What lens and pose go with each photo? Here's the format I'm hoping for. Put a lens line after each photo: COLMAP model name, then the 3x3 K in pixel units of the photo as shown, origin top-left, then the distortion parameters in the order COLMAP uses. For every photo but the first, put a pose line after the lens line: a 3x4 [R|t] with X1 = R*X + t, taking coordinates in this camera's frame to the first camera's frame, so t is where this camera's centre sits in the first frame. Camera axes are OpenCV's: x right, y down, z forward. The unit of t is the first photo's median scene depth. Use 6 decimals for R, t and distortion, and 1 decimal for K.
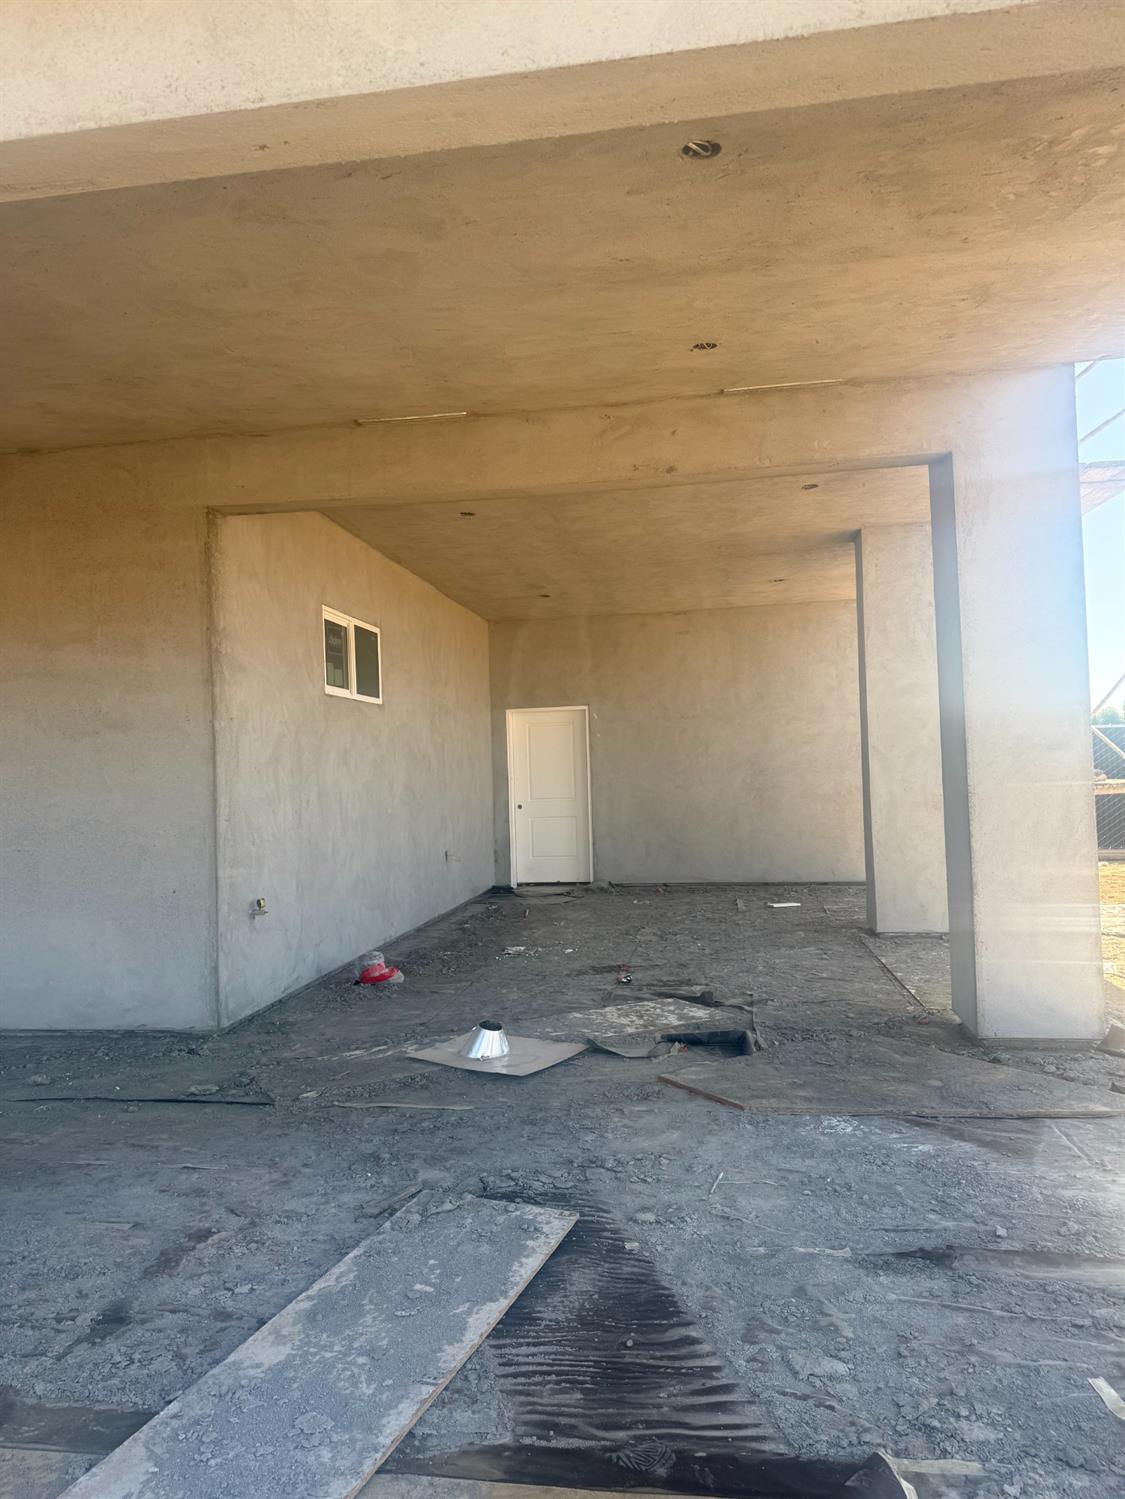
lens RADIAL K [[1060.3, 0, 556.5], [0, 1060.3, 752.5], [0, 0, 1]] dist [0.049292, -0.069850]
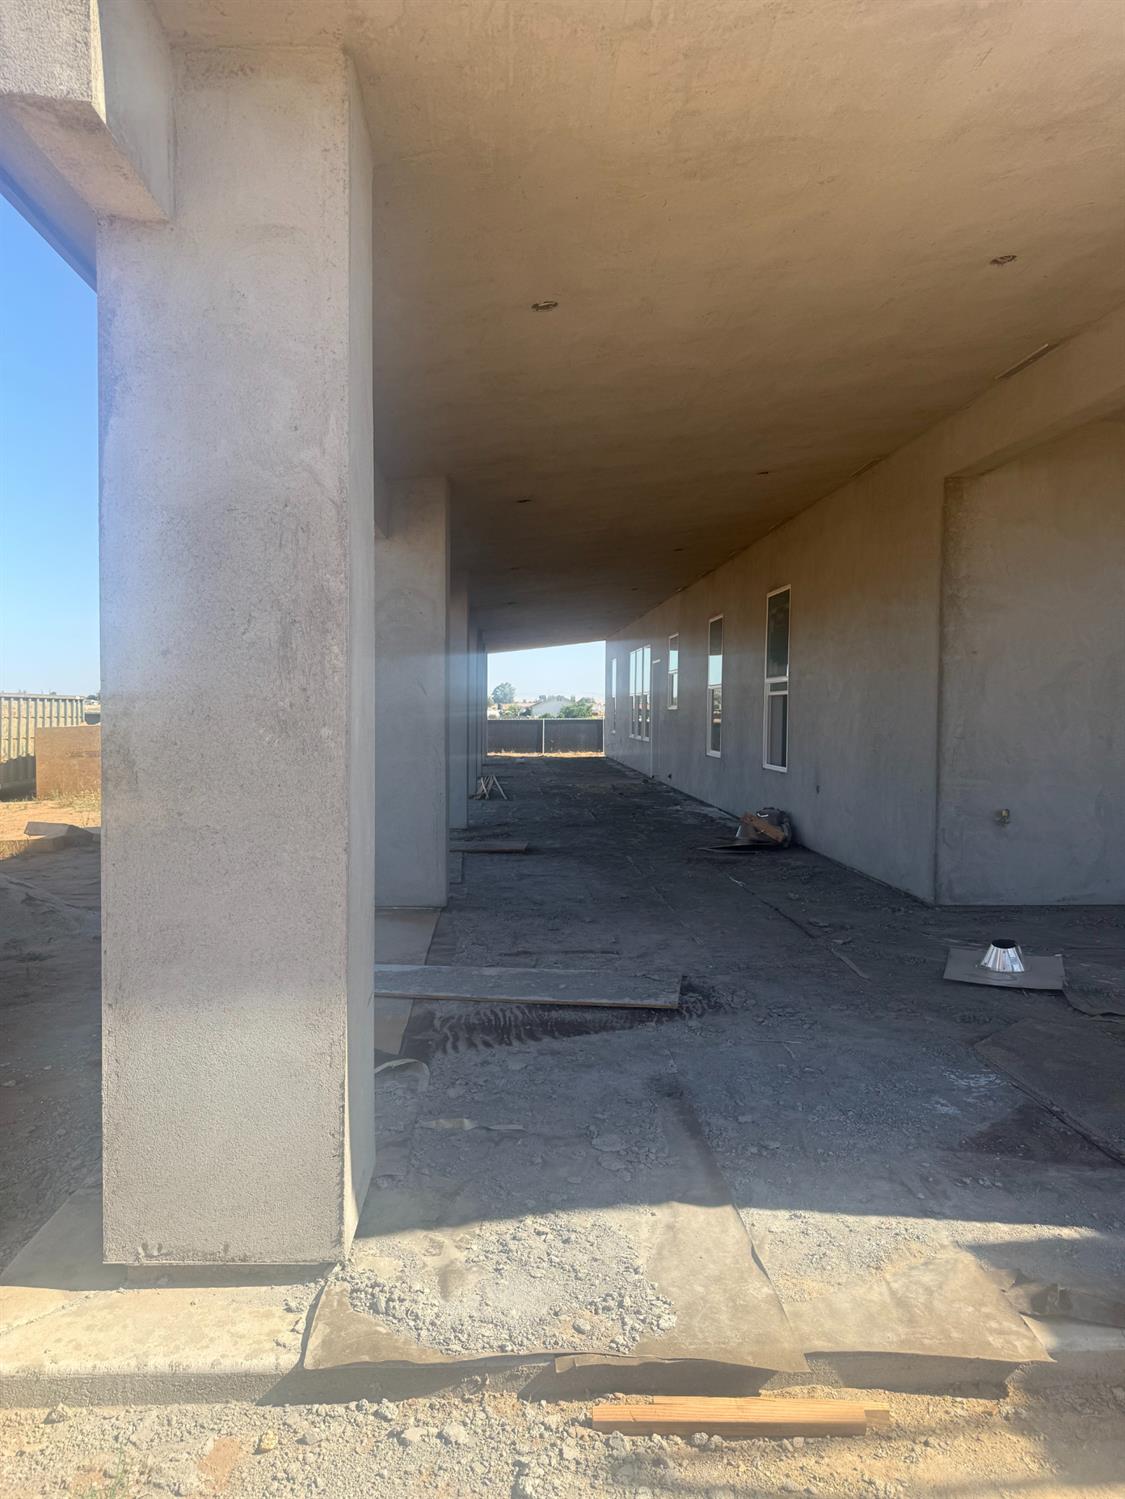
lens RADIAL K [[1060.3, 0, 556.5], [0, 1060.3, 752.5], [0, 0, 1]] dist [0.049292, -0.069850]
pose [[0.197943, 0.073771, -0.977434, 1.299215], [0.006071, 0.997053, 0.076481, -0.024636], [0.980195, -0.021073, 0.196912, 0.525735]]
